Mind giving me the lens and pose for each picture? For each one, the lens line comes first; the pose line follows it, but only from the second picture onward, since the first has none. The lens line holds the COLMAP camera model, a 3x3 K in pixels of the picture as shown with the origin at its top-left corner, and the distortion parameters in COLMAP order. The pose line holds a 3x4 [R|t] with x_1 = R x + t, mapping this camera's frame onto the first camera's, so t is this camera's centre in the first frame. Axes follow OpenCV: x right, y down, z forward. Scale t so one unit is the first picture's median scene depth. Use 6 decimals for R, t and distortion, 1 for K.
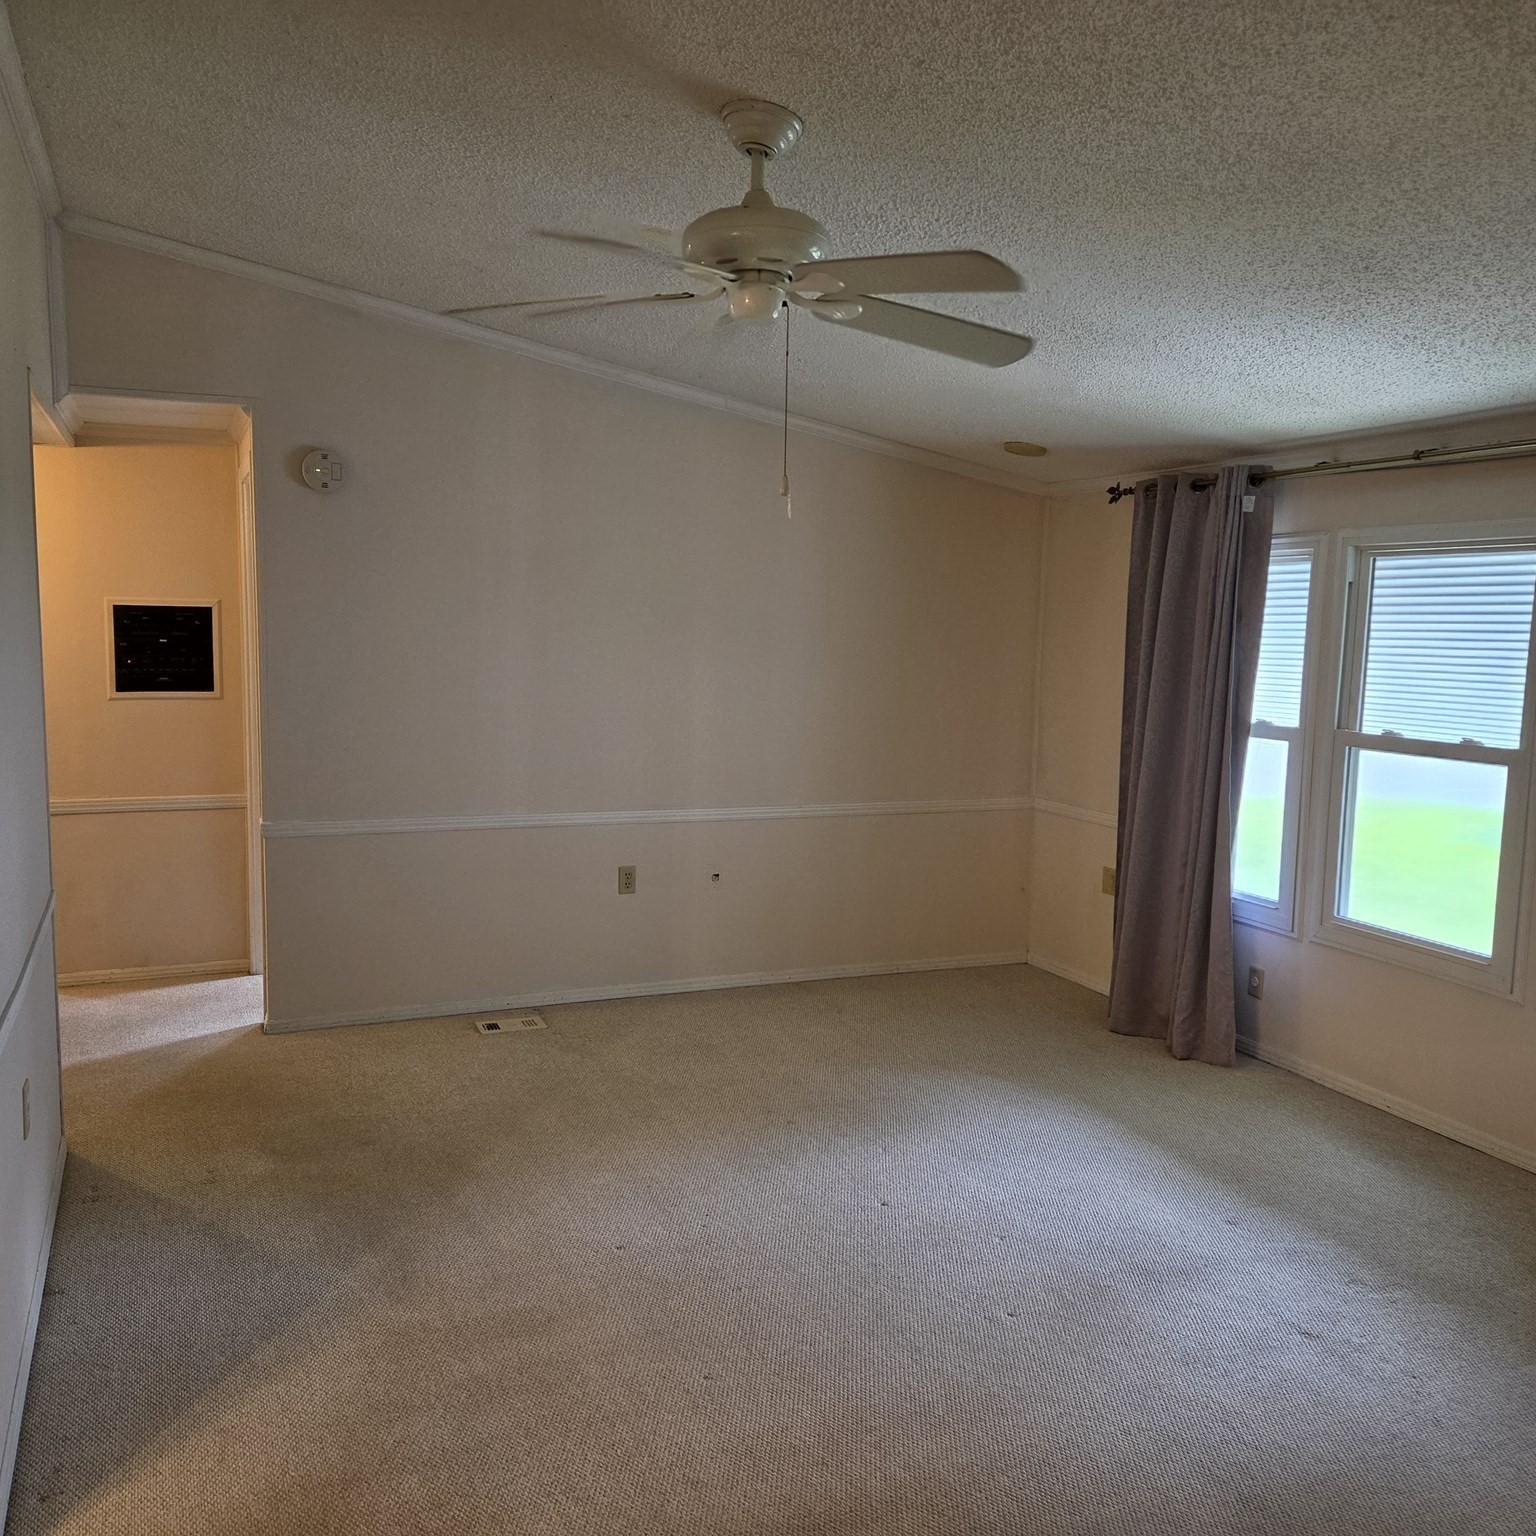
lens RADIAL K [[1360.8, 0, 765.2], [0, 1360.8, 774.6], [0, 0, 1]] dist [0.057409, -0.055937]
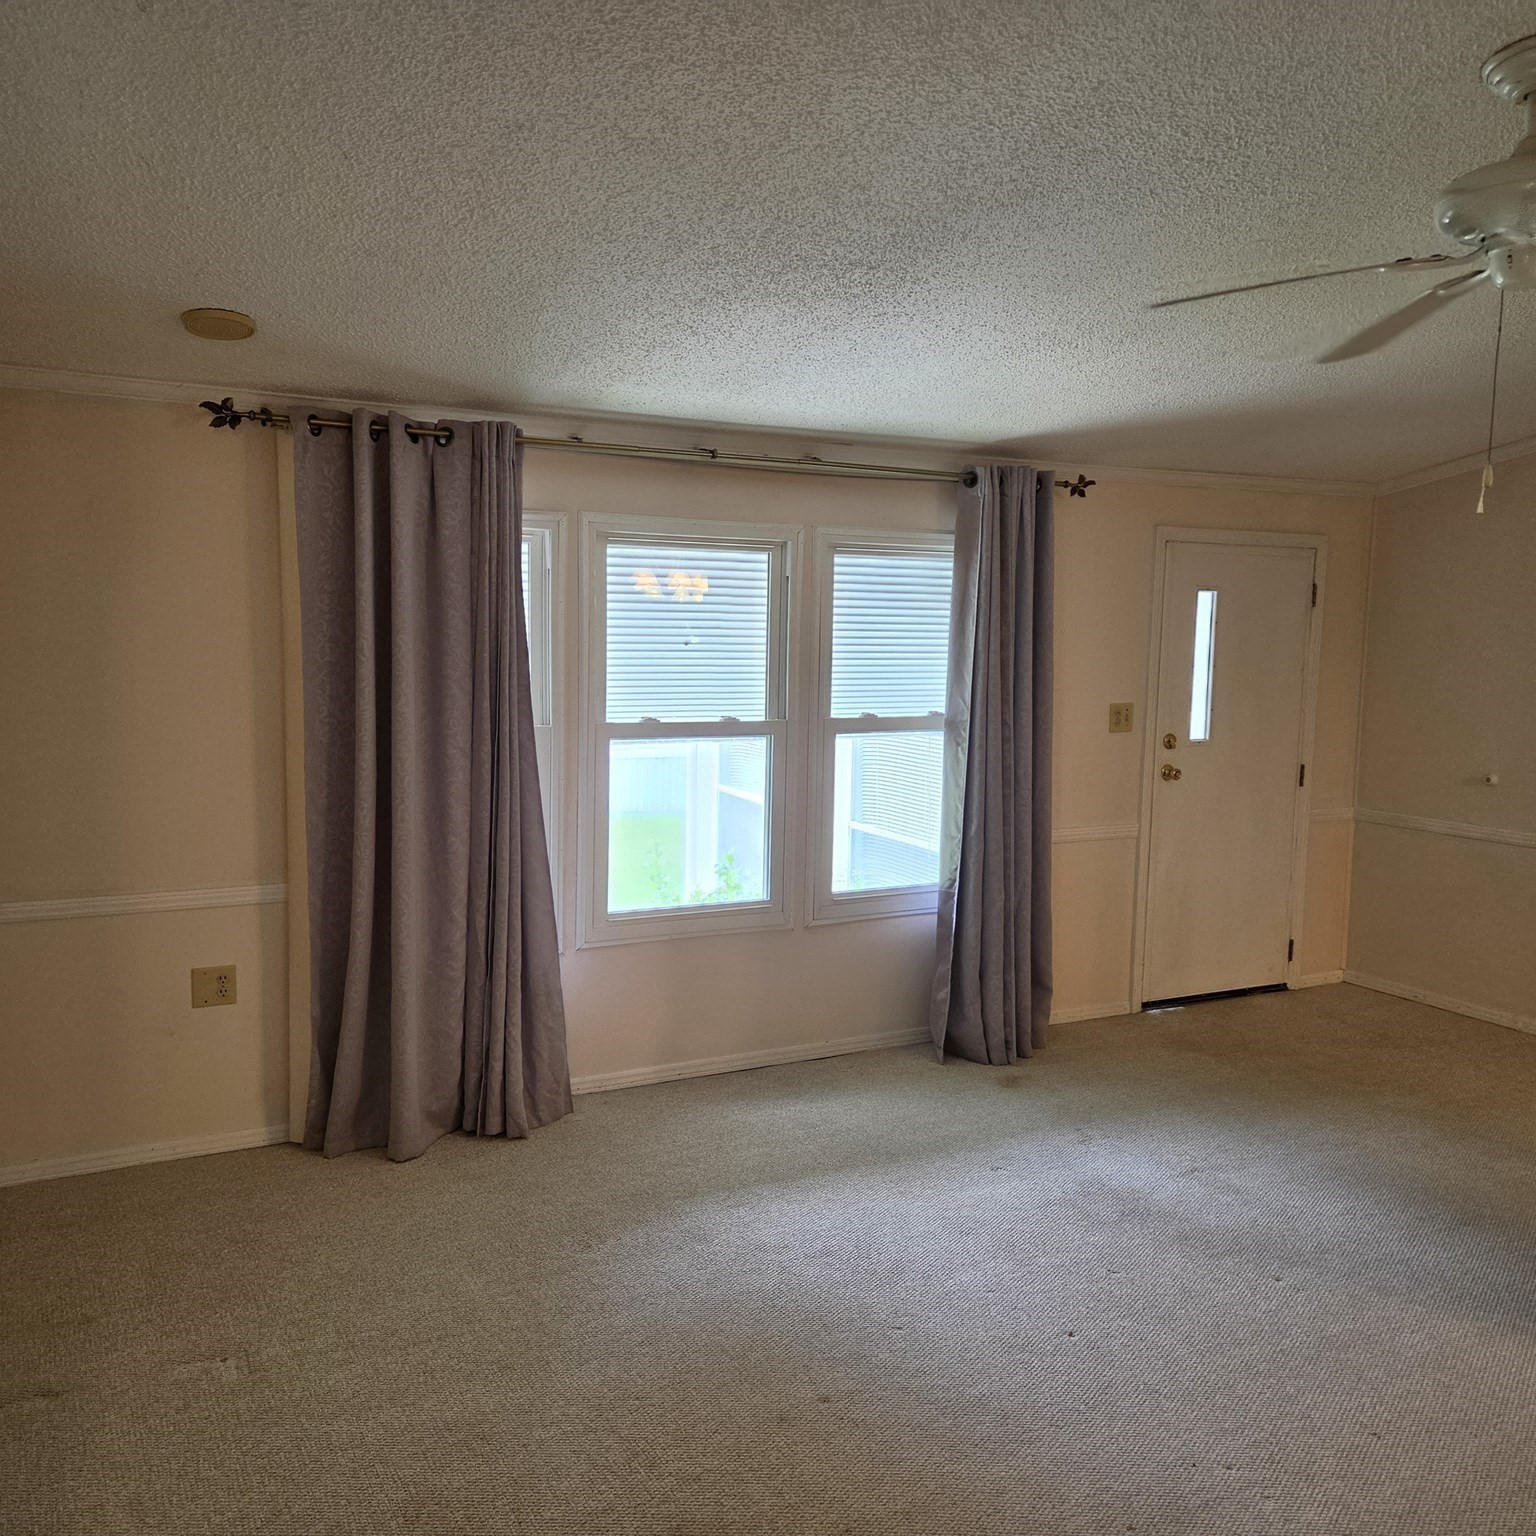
lens RADIAL K [[1360.8, 0, 763.3], [0, 1360.8, 760.0], [0, 0, 1]] dist [0.057409, -0.055937]
pose [[-0.061178, -0.120850, 0.990784, -0.567253], [0.094479, 0.987485, 0.126282, -0.123472], [-0.993645, 0.101334, -0.048994, 0.995115]]
